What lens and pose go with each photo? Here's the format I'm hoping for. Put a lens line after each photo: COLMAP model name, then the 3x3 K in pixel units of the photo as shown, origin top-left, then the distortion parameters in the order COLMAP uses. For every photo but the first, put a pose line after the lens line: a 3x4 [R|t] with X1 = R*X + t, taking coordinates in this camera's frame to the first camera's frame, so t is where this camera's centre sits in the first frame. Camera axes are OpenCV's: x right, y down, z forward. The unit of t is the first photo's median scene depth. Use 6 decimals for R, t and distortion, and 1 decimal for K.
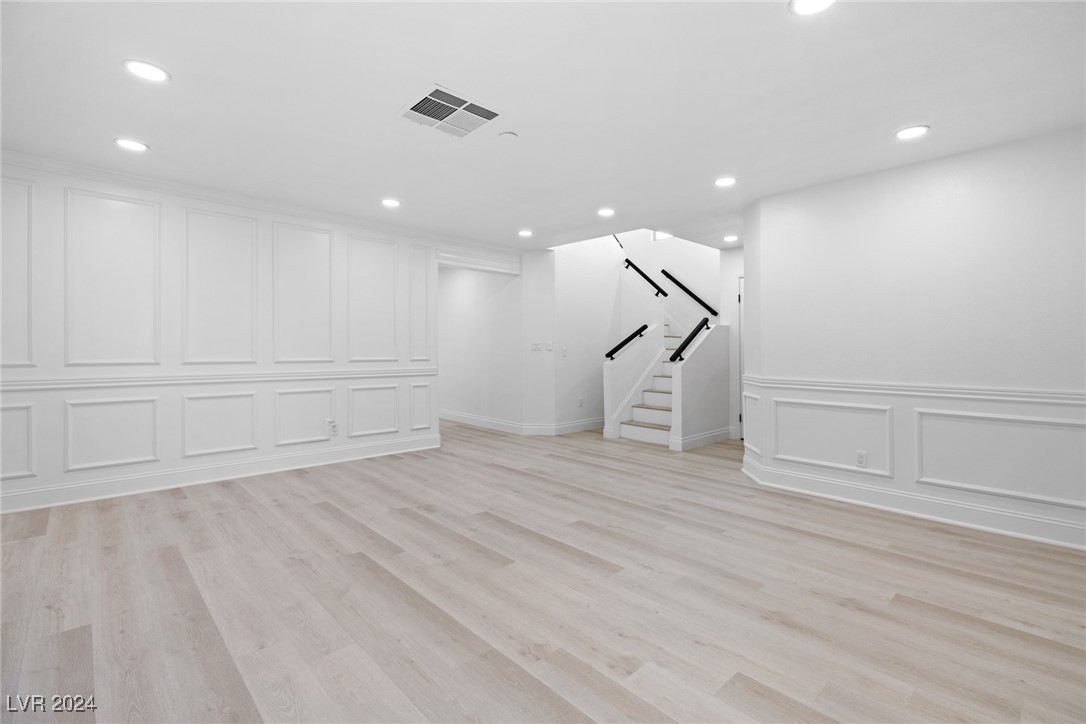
lens RADIAL K [[485.8, 0, 550.0], [0, 485.8, 354.5], [0, 0, 1]] dist [0.003981, 0.000056]
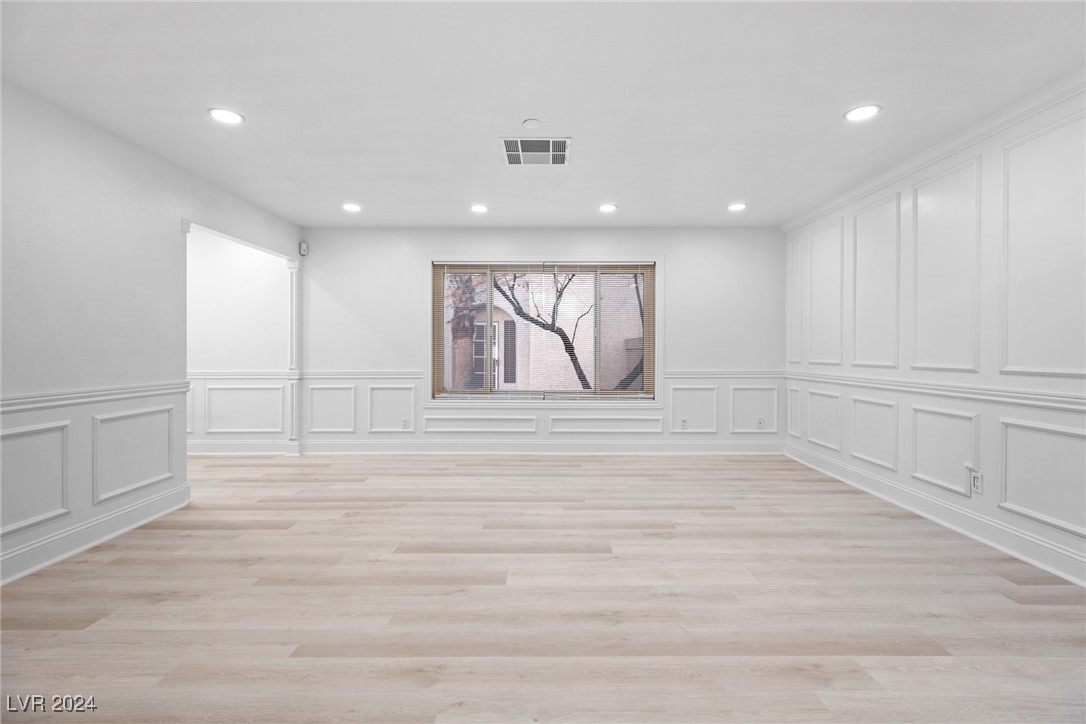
lens RADIAL K [[485.8, 0, 550.0], [0, 485.8, 354.5], [0, 0, 1]] dist [0.003981, 0.000056]
pose [[-0.678536, 0.002192, -0.734564, 0.582983], [-0.011703, 0.999836, 0.013795, -0.014822], [0.734474, 0.017957, -0.678399, 1.627596]]
